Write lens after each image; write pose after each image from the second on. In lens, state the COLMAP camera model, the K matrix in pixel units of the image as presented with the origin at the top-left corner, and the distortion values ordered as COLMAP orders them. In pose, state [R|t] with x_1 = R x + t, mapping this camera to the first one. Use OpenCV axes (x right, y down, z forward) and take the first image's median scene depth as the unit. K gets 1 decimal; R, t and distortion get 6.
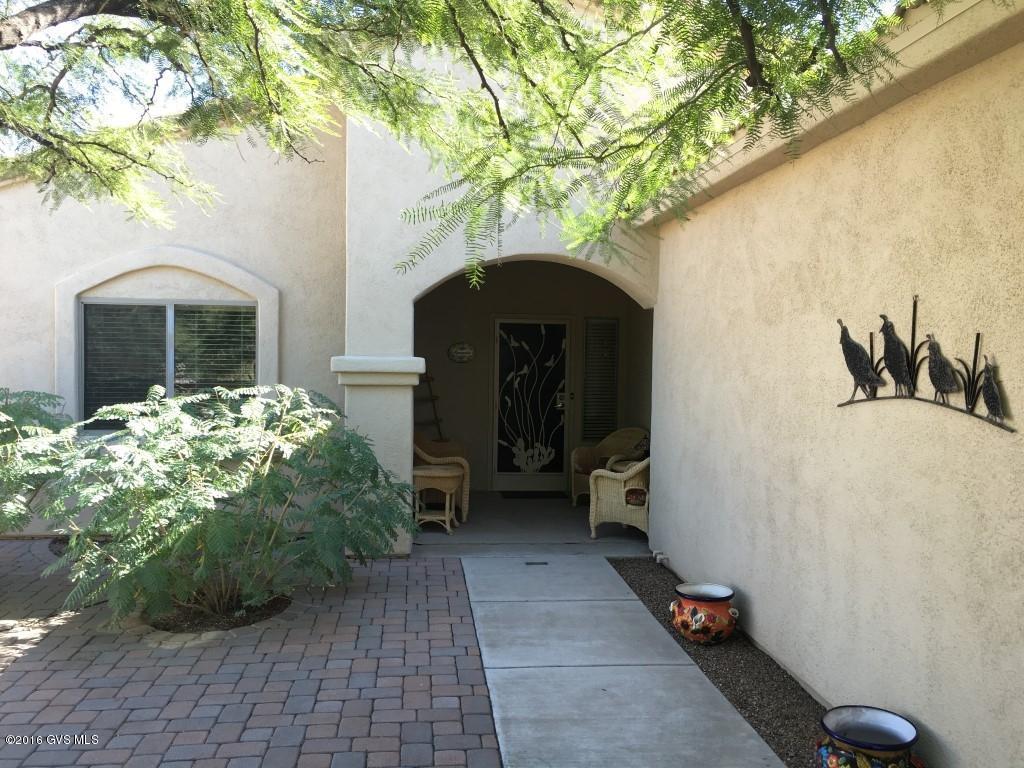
lens RADIAL K [[876.7, 0, 513.9], [0, 876.7, 383.9], [0, 0, 1]] dist [0.018405, 0.030250]
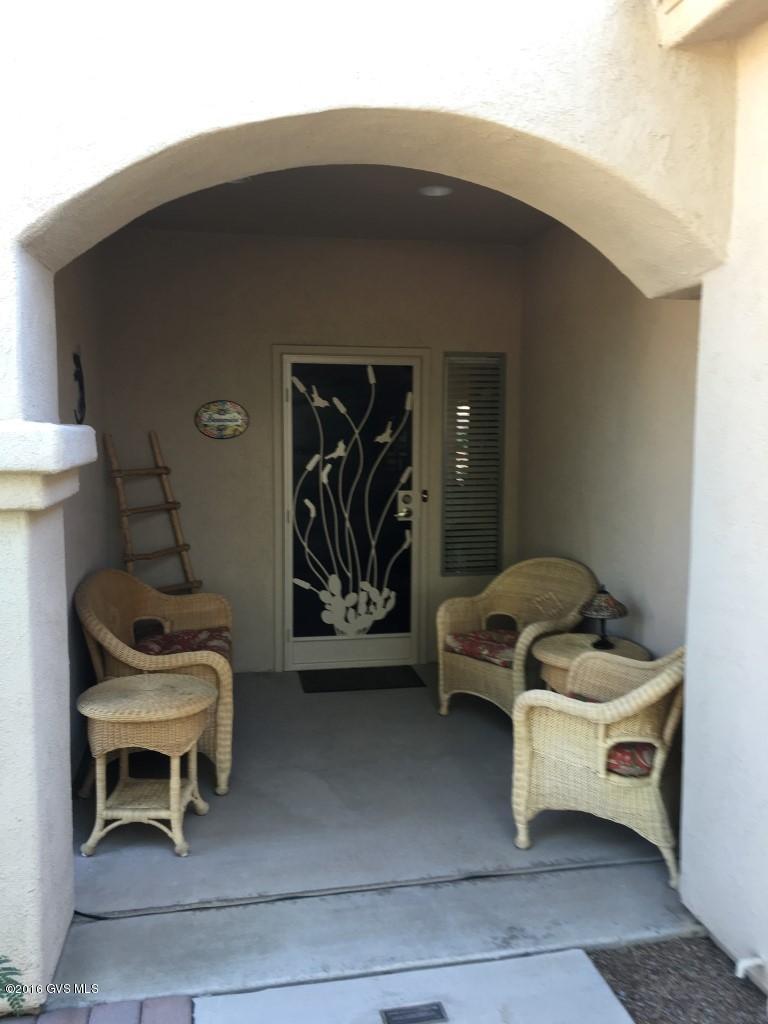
lens RADIAL K [[876.7, 0, 376.7], [0, 876.7, 513.9], [0, 0, 1]] dist [0.018405, 0.030250]
pose [[0.996688, -0.019888, 0.078850, -0.008387], [0.014945, 0.997914, 0.062798, -0.010417], [-0.079935, -0.061411, 0.994907, 0.454434]]
